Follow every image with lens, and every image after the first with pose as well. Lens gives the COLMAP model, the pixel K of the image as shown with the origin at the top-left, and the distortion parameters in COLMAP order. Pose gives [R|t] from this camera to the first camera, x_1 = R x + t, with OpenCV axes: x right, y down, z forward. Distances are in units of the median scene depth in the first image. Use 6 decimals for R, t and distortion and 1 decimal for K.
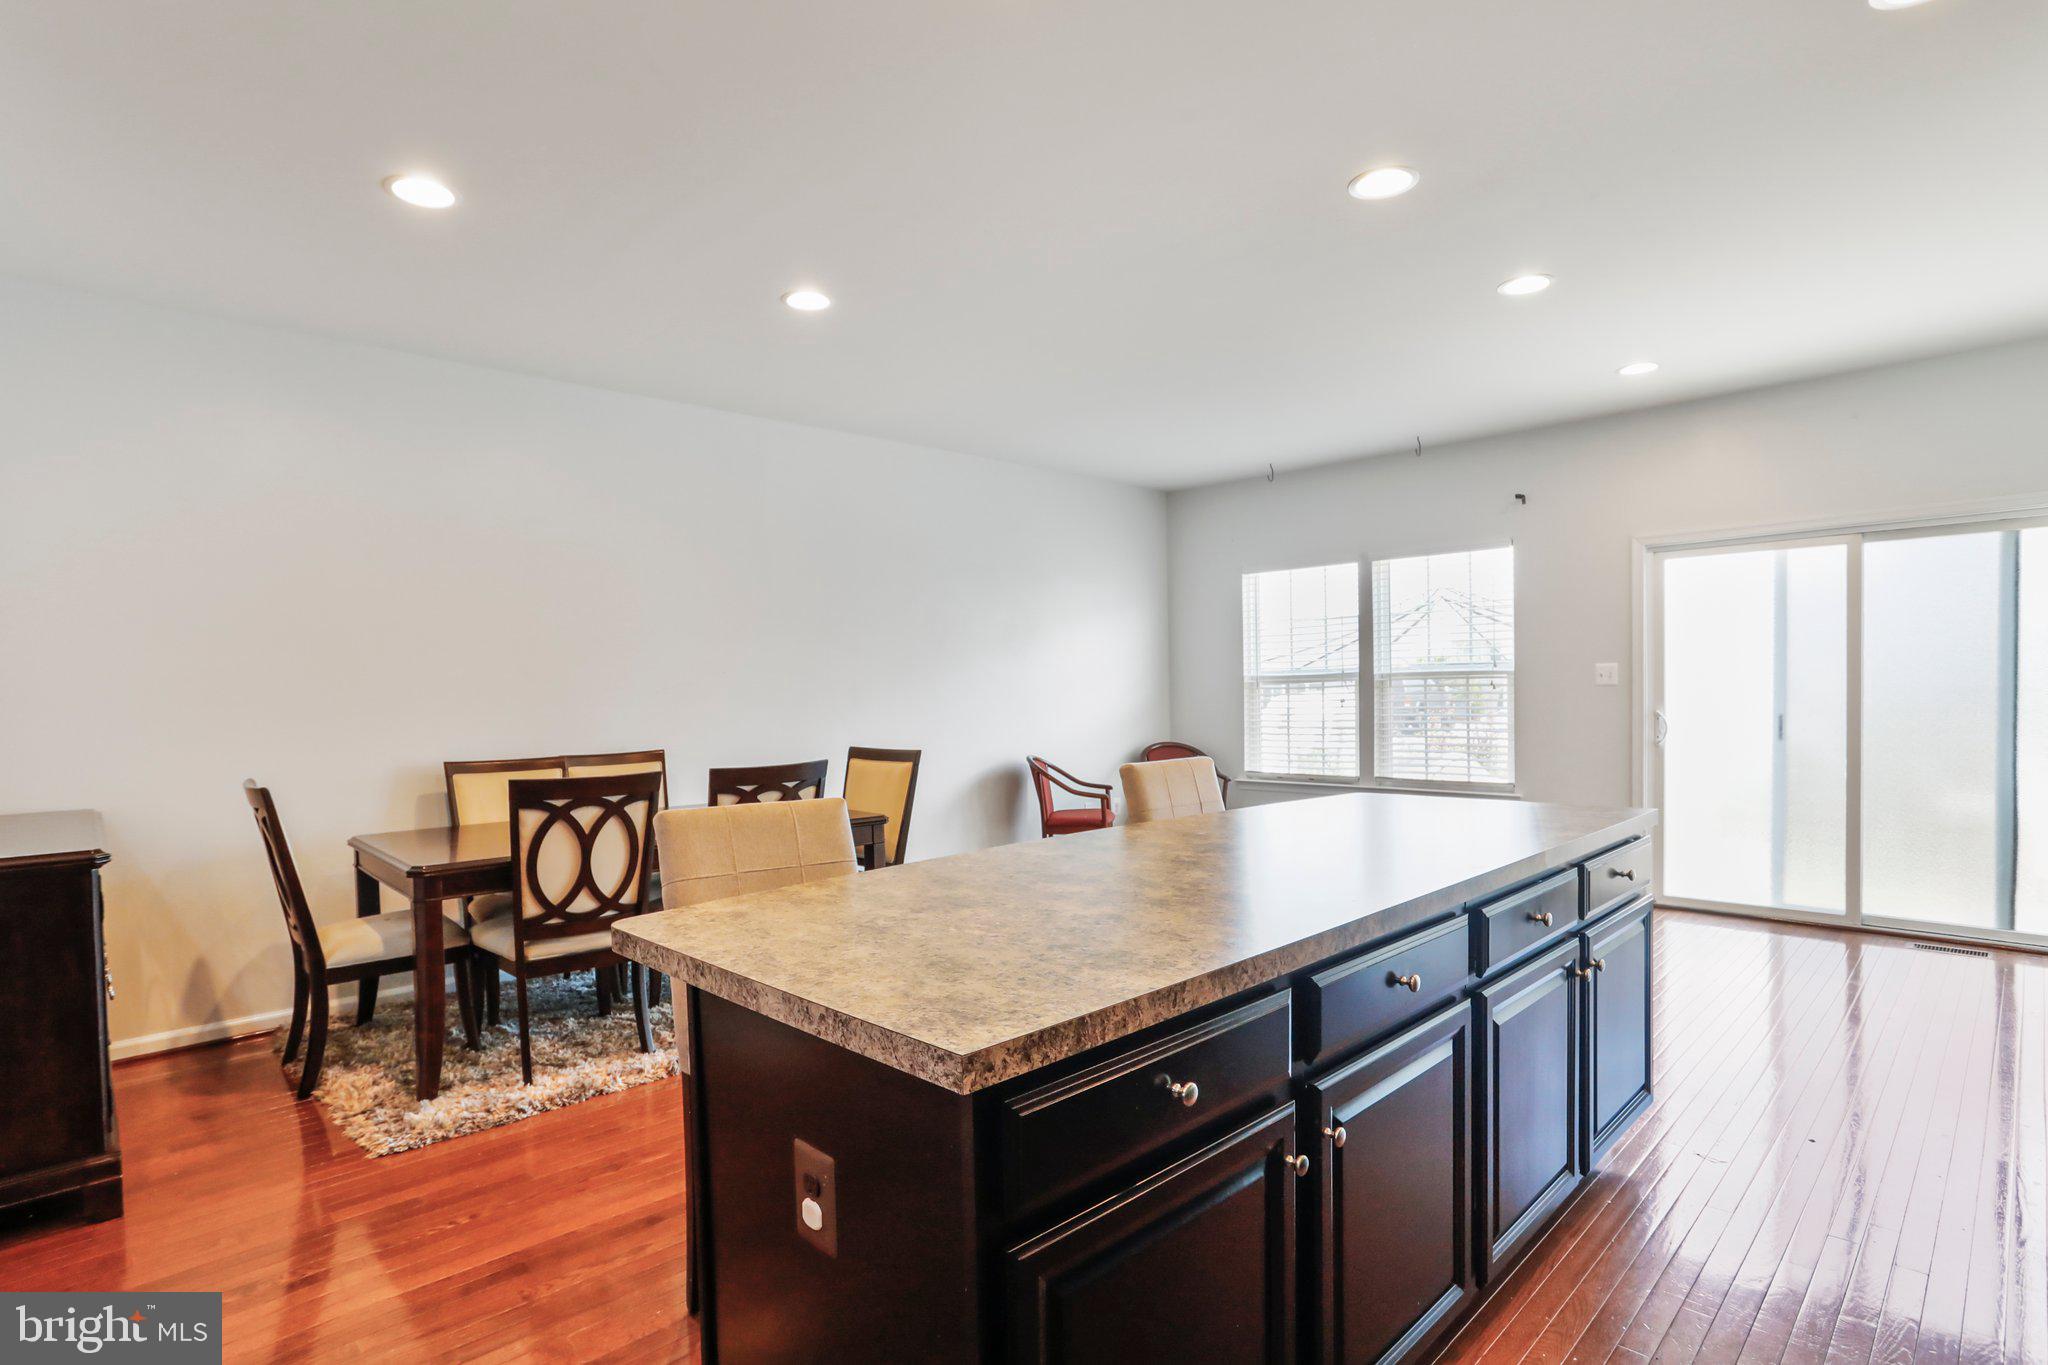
lens RADIAL K [[1027.9, 0, 1018.1], [0, 1027.9, 709.2], [0, 0, 1]] dist [0.001821, 0.000661]
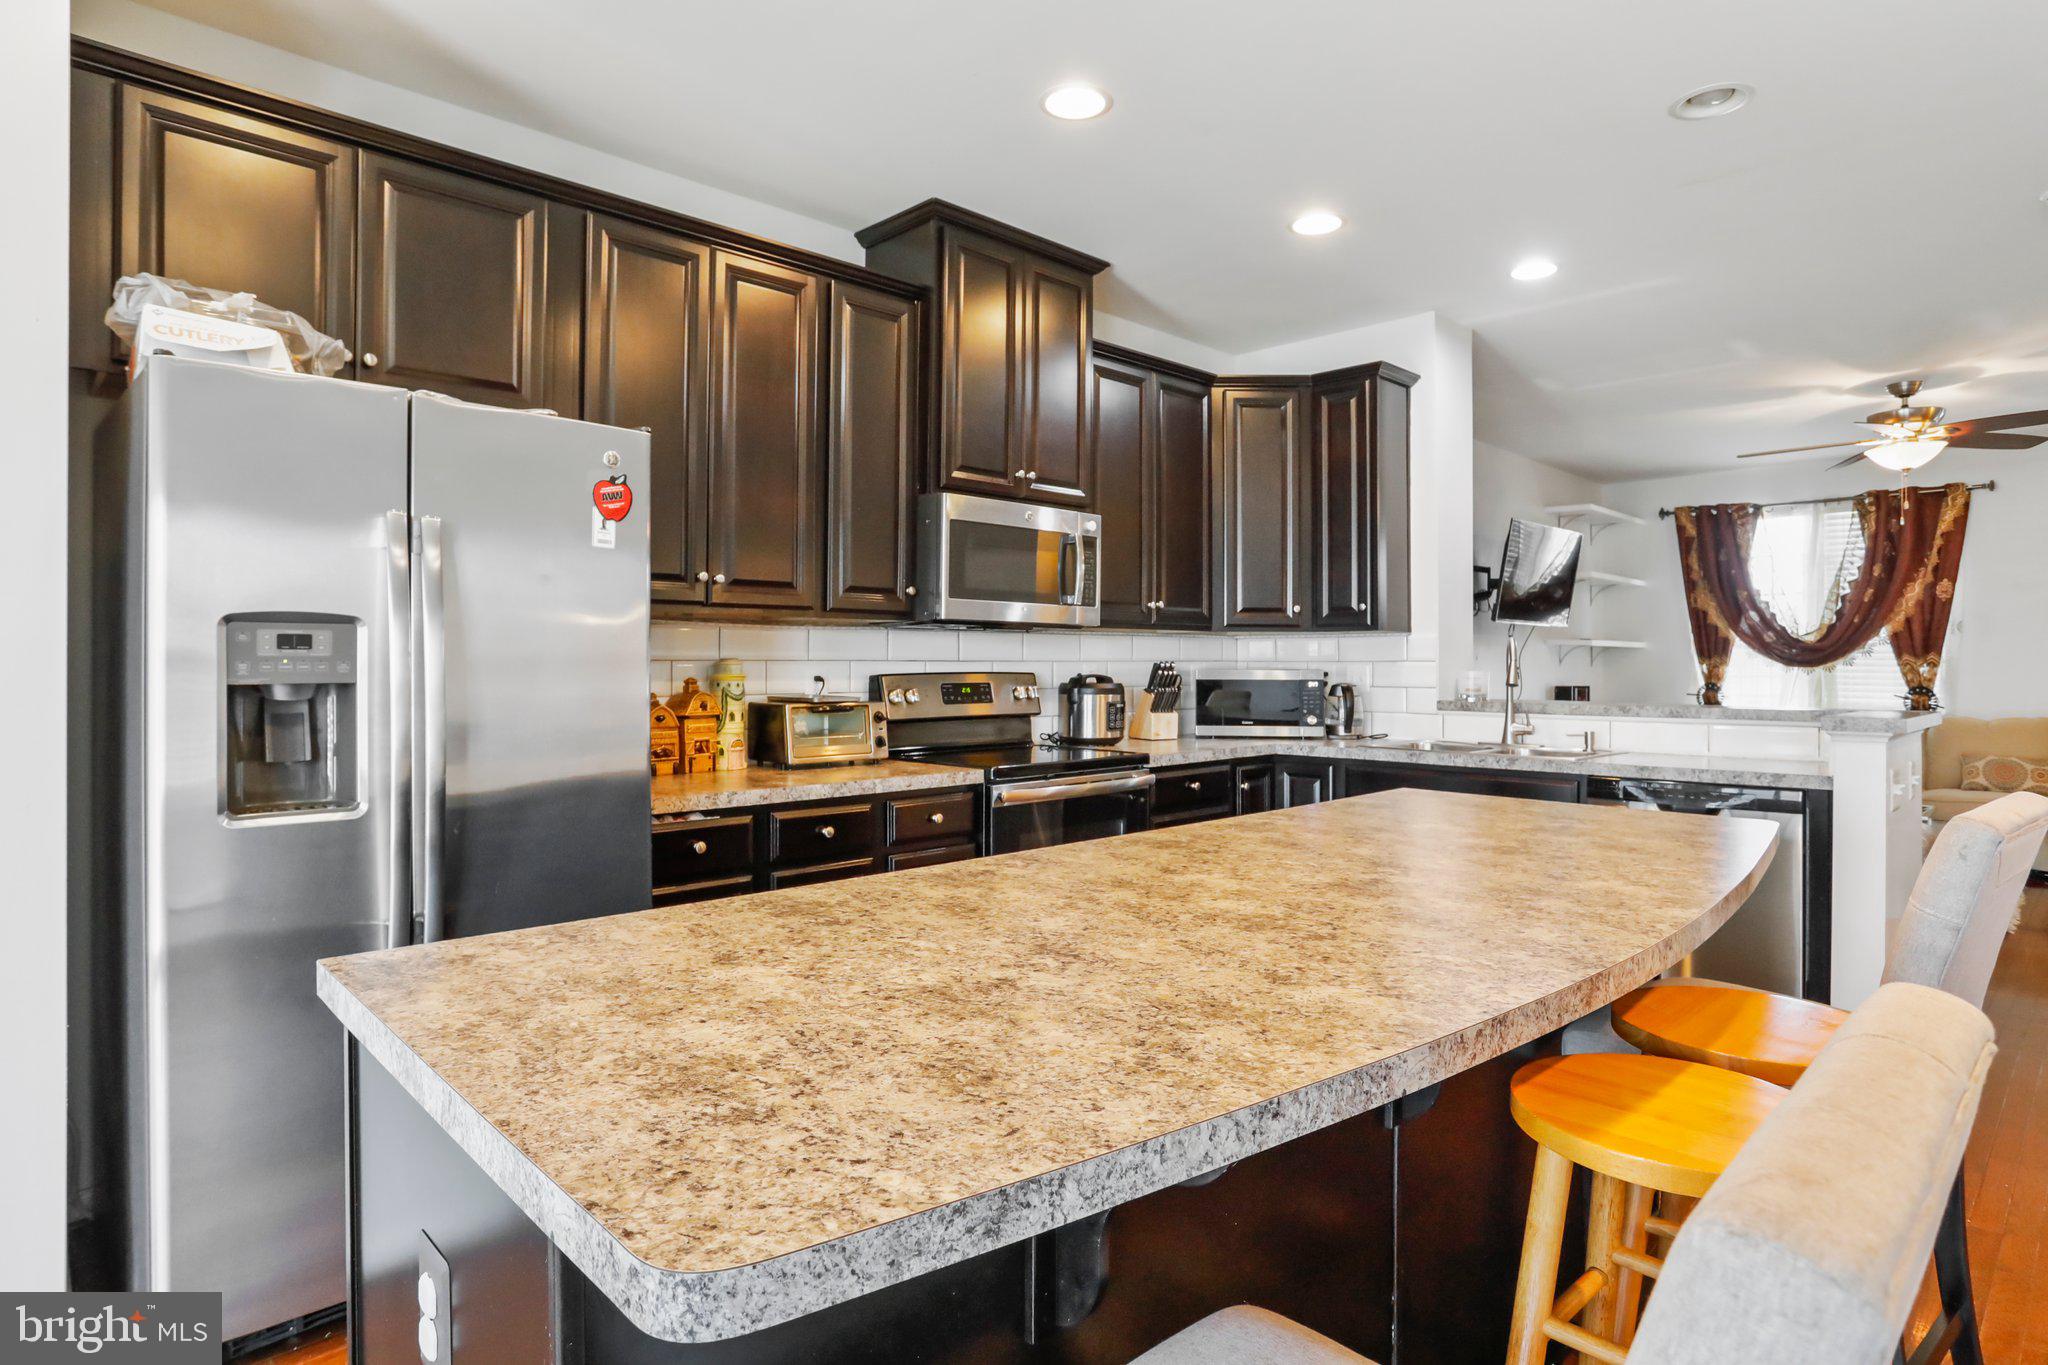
lens RADIAL K [[1077.1, 0, 1024.0], [0, 1077.1, 682.5], [0, 0, 1]] dist [-0.000282, -0.000026]
pose [[-0.999767, 0.019039, 0.010204, -0.120472], [0.019329, 0.999390, 0.029079, -0.007398], [-0.009644, 0.029270, -0.999525, 1.682219]]
